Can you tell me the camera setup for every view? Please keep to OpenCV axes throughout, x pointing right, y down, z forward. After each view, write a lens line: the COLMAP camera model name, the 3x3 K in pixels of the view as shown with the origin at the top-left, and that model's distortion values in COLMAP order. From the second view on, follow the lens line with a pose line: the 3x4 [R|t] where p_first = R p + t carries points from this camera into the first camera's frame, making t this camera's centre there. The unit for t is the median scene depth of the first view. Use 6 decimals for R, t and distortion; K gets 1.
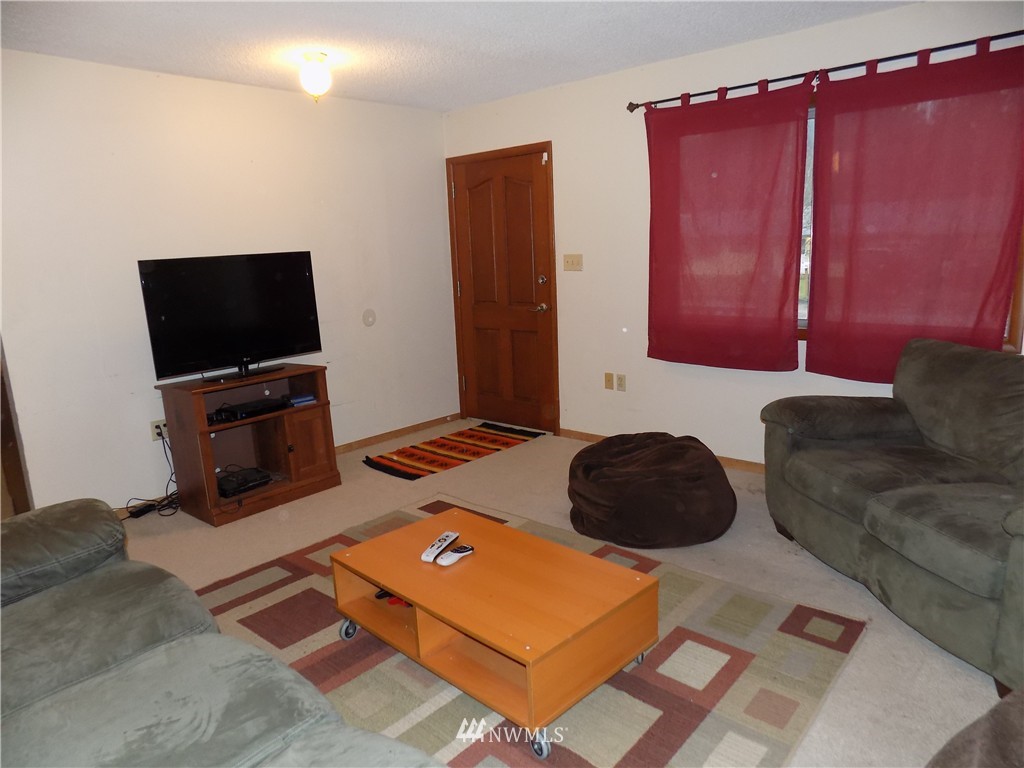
lens RADIAL K [[681.8, 0, 509.9], [0, 681.8, 383.1], [0, 0, 1]] dist [-0.018492, 0.010620]
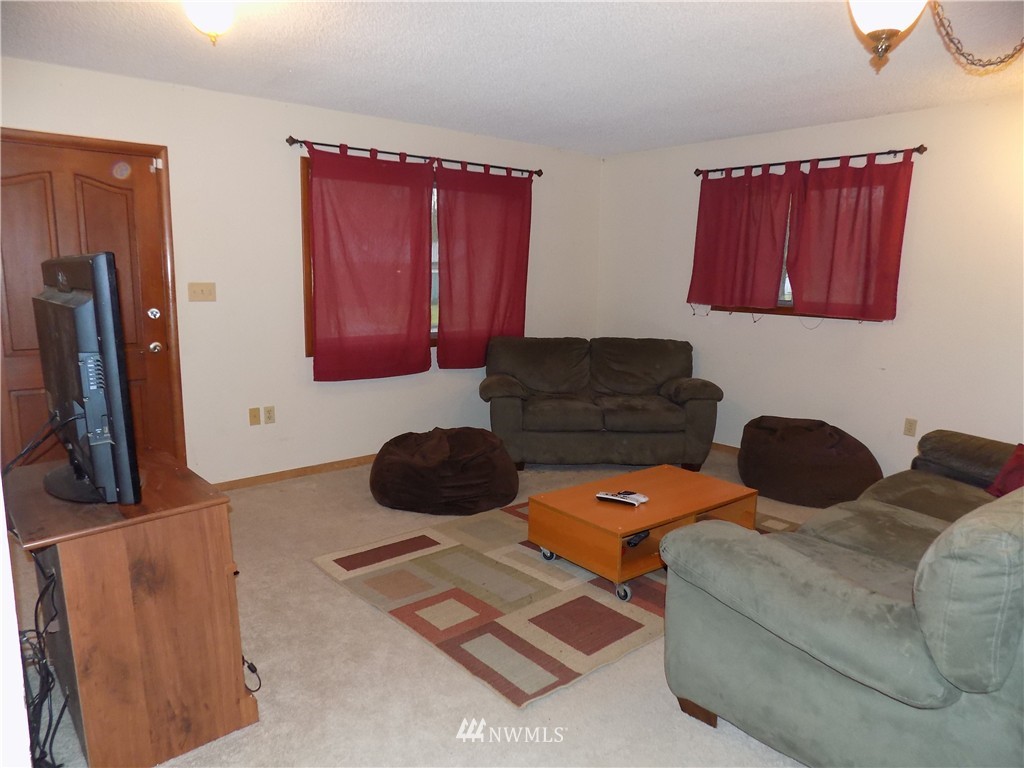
lens RADIAL K [[681.8, 0, 508.6], [0, 681.8, 390.3], [0, 0, 1]] dist [-0.018492, 0.010620]
pose [[0.156672, -0.130646, 0.978972, -0.846454], [0.183980, 0.977723, 0.101036, -0.081902], [-0.970363, 0.164282, 0.177218, 0.573843]]
